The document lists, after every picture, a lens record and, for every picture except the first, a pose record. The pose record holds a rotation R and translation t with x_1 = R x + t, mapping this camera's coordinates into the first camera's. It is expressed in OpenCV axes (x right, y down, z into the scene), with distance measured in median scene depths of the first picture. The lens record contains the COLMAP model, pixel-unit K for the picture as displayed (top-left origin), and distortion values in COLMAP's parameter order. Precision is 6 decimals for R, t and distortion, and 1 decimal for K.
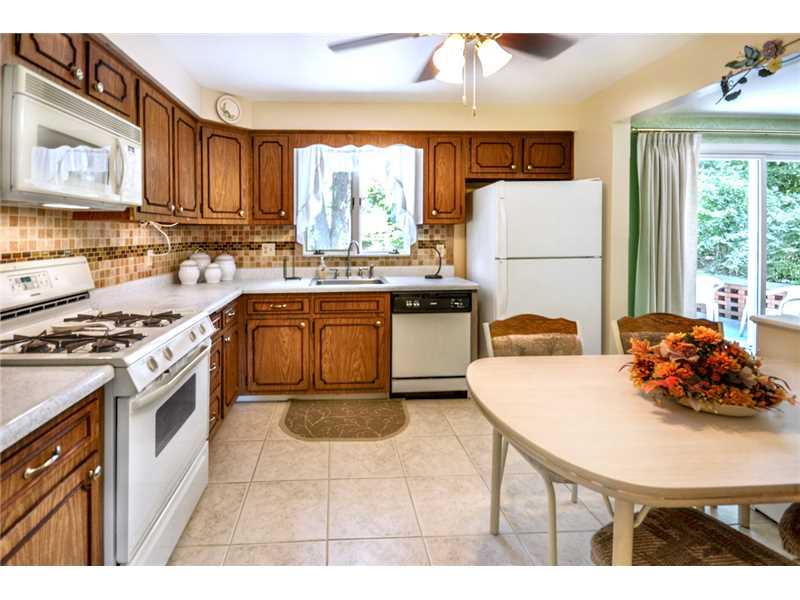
lens RADIAL K [[392.1, 0, 410.7], [0, 392.1, 247.8], [0, 0, 1]] dist [0.001519, -0.000173]
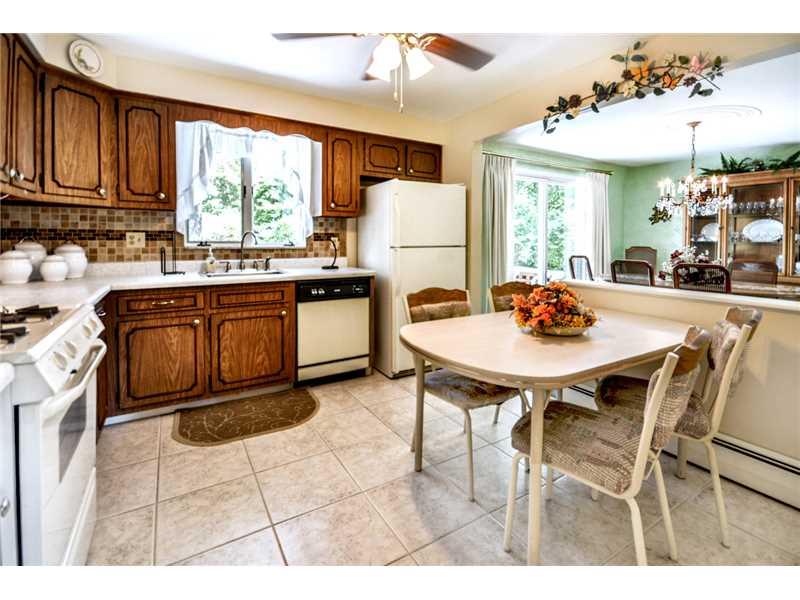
lens RADIAL K [[382.7, 0, 397.9], [0, 382.7, 280.2], [0, 0, 1]] dist [0.027385, -0.022125]
pose [[0.873280, -0.034530, 0.485993, -0.298083], [0.027001, 0.999382, 0.022488, 0.093684], [-0.486469, -0.006516, 0.873673, 0.010698]]
